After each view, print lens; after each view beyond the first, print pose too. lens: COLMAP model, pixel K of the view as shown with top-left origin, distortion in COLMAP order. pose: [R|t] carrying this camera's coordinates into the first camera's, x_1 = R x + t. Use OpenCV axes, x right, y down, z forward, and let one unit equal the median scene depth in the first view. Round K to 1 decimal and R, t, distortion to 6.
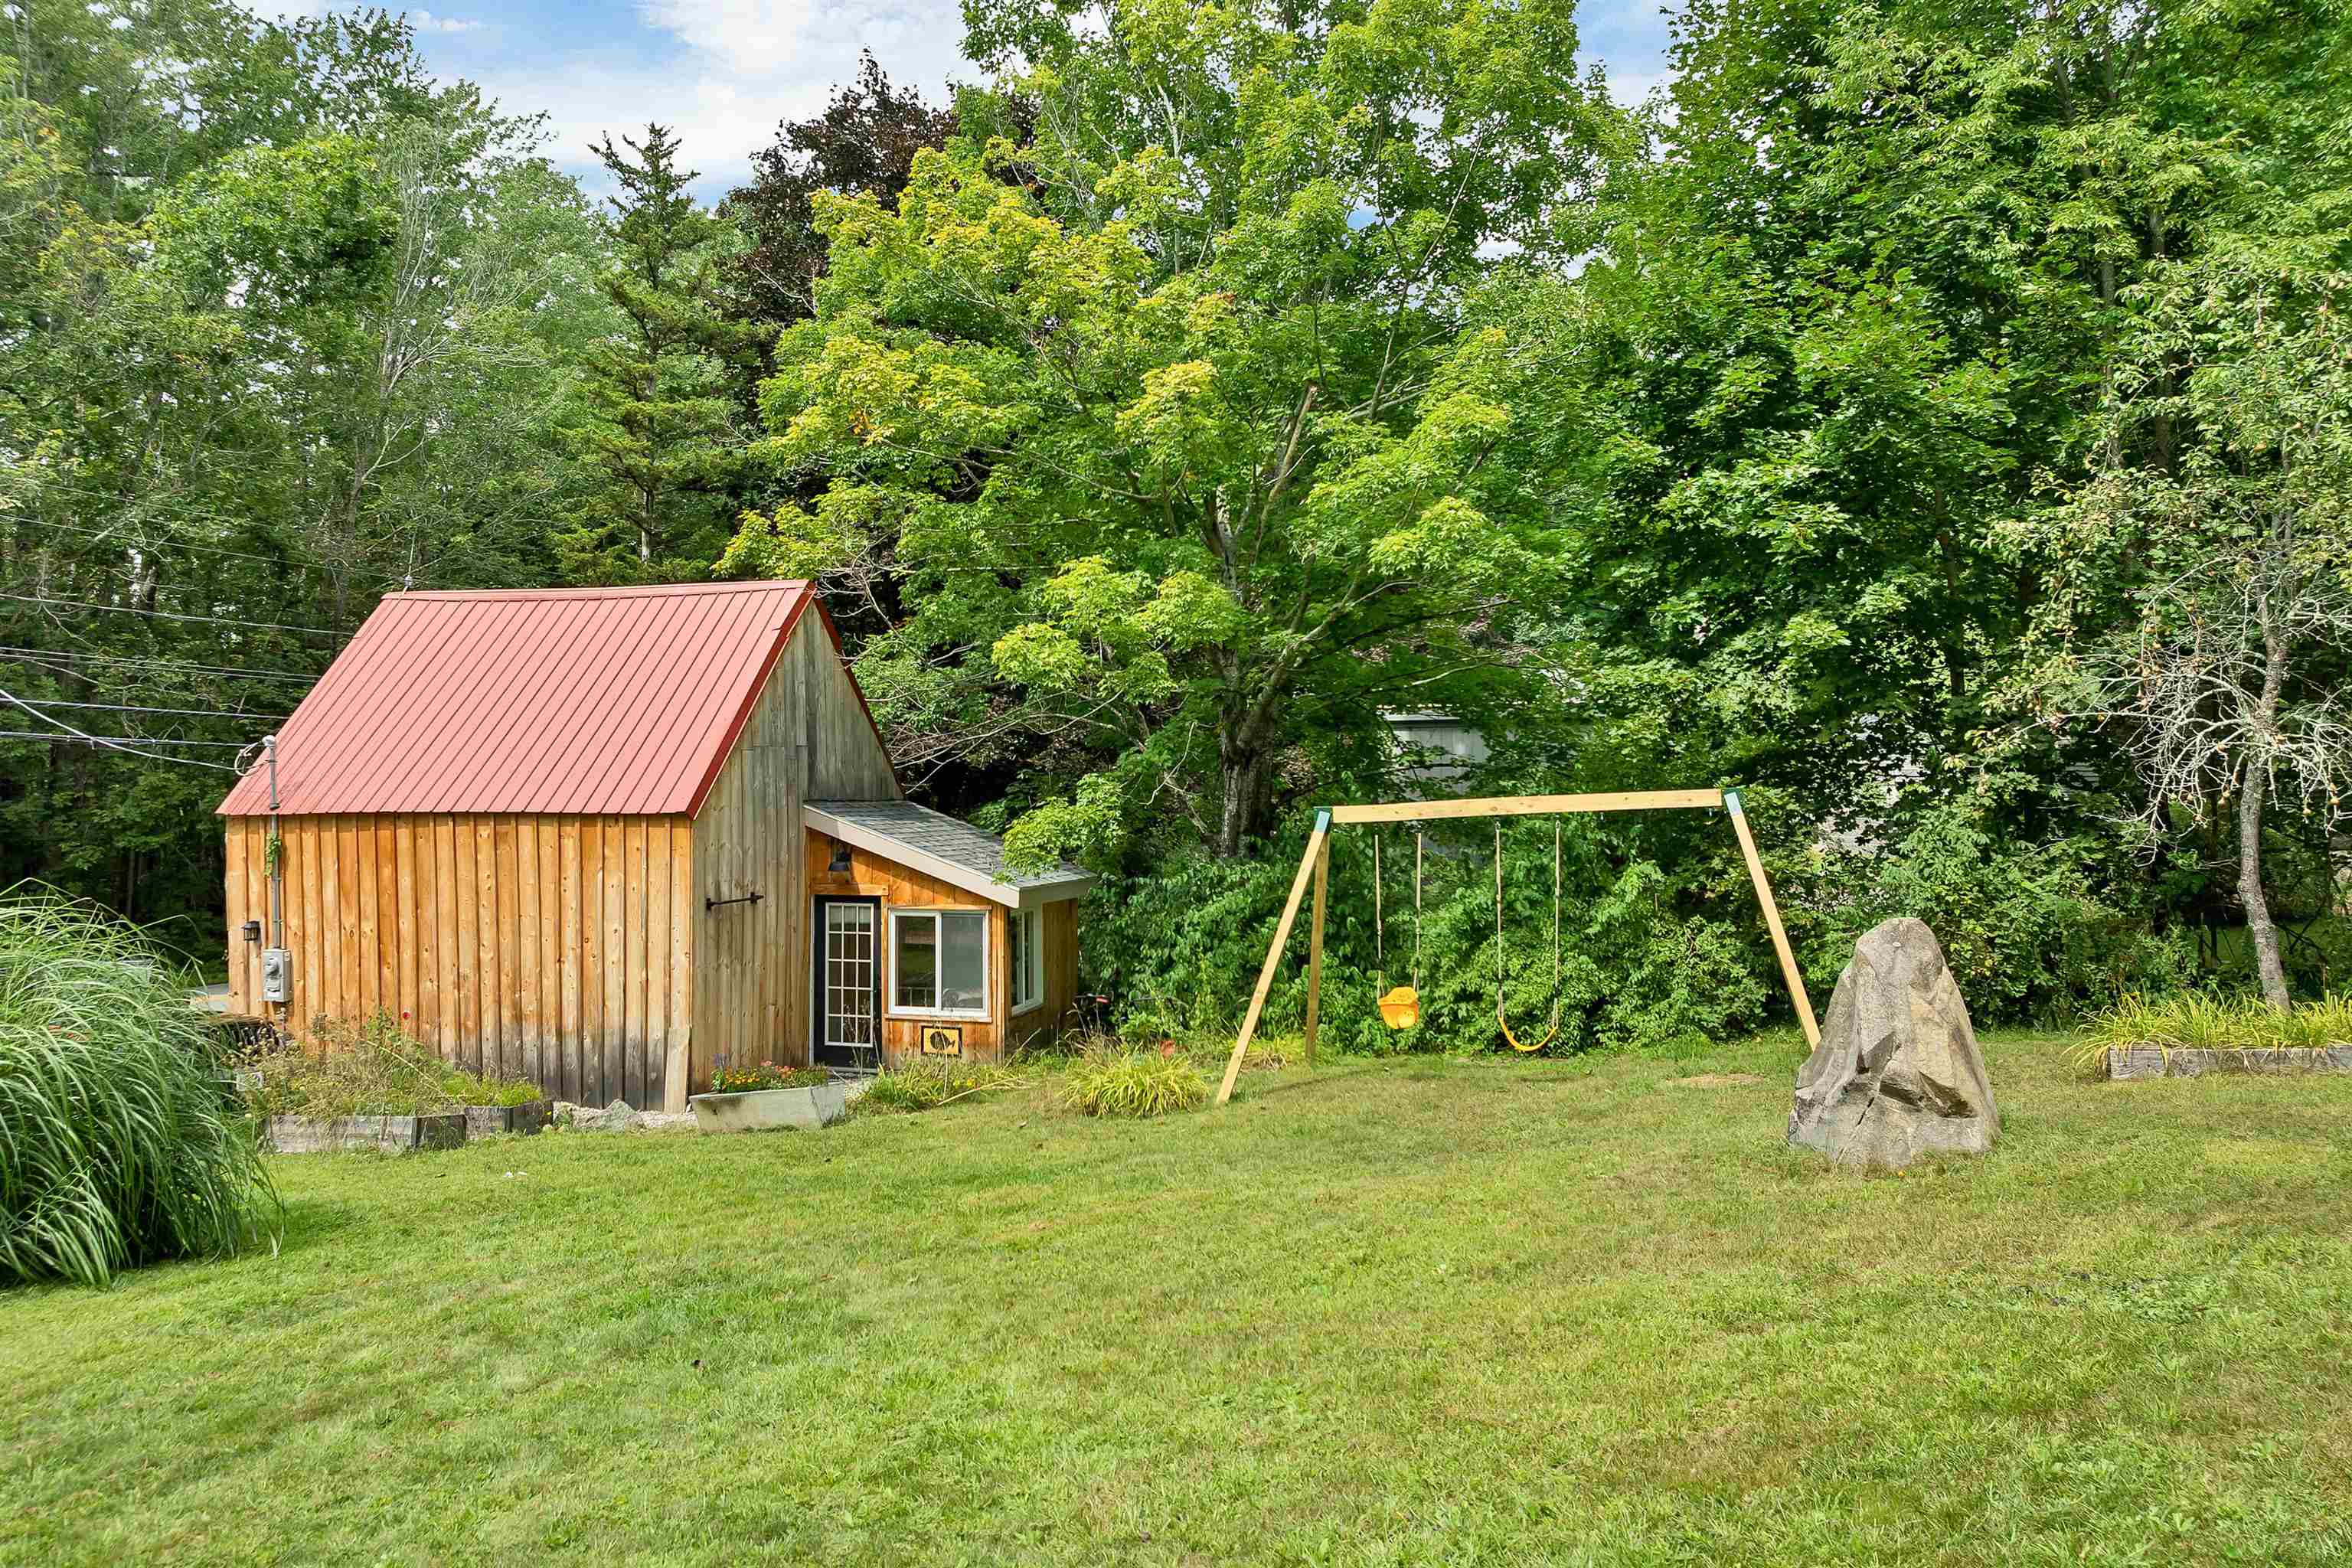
lens RADIAL K [[1640.9, 0, 1176.0], [0, 1640.9, 784.0], [0, 0, 1]] dist [-0.066186, -0.002512]
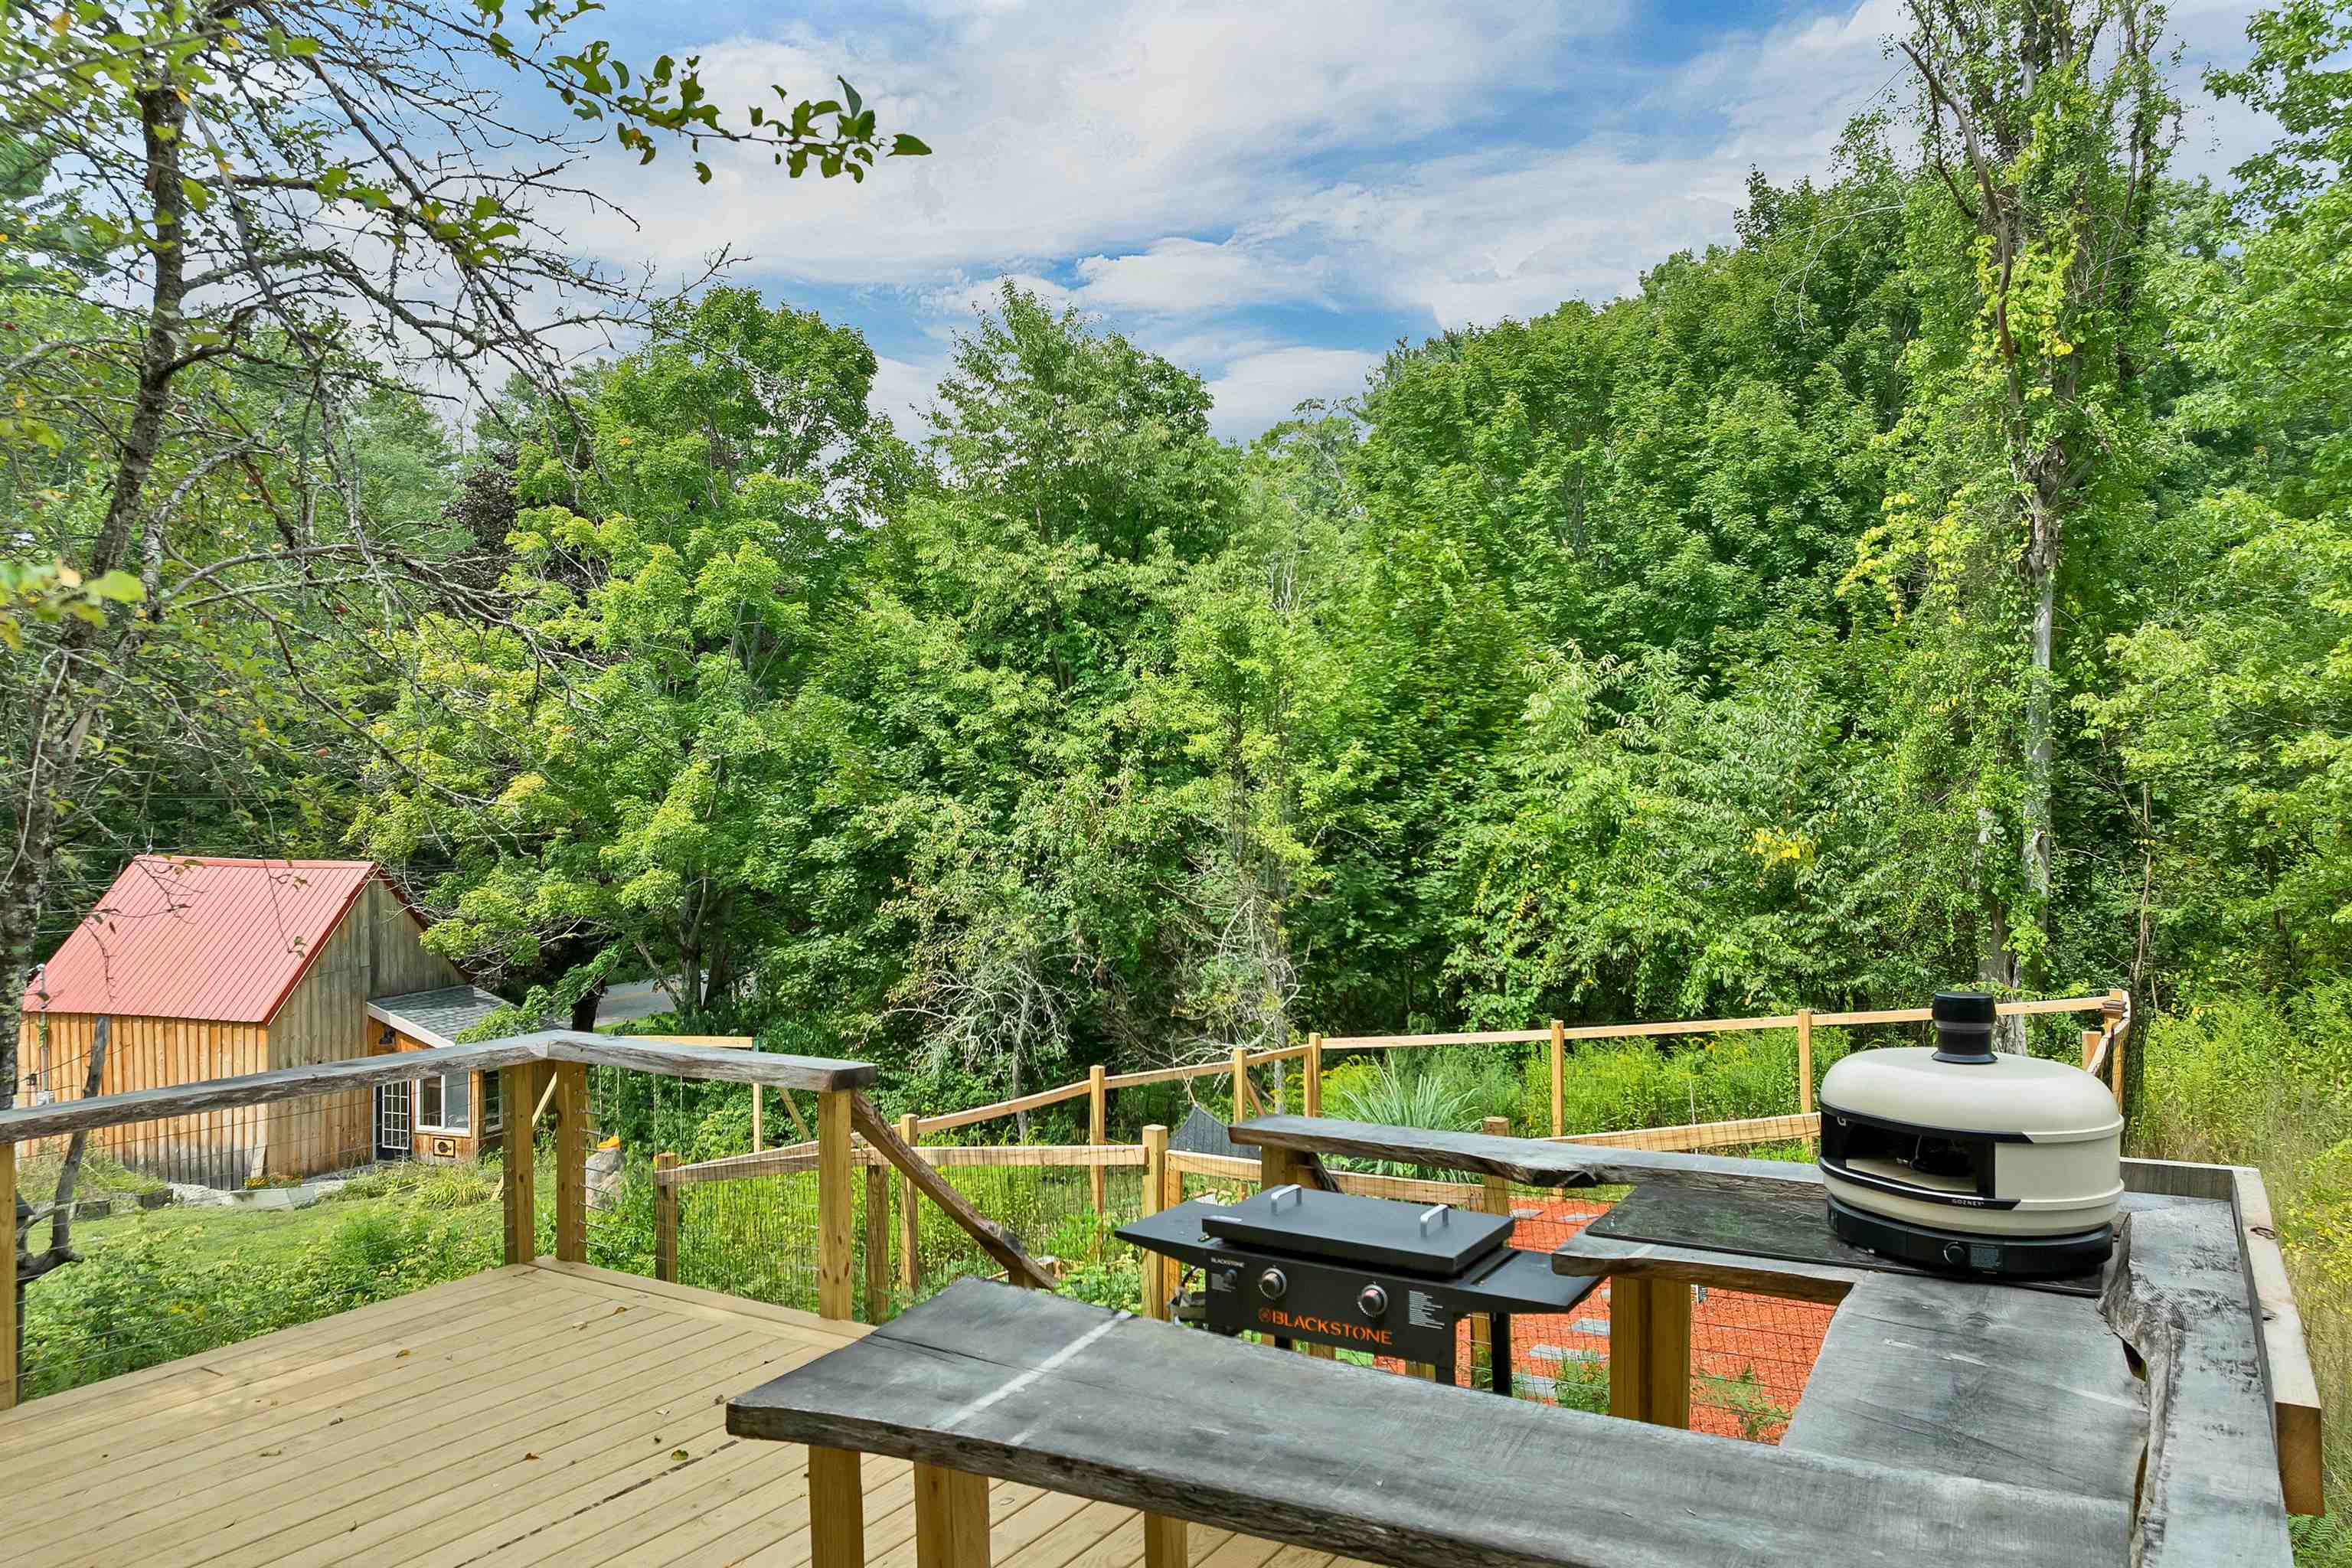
lens RADIAL K [[1676.6, 0, 1136.7], [0, 1676.6, 752.3], [0, 0, 1]] dist [-0.034849, -0.000080]
pose [[0.997954, -0.000961, -0.063935, 0.674031], [0.000763, 0.999995, -0.003124, -0.239675], [0.063937, 0.003068, 0.997949, -0.638107]]
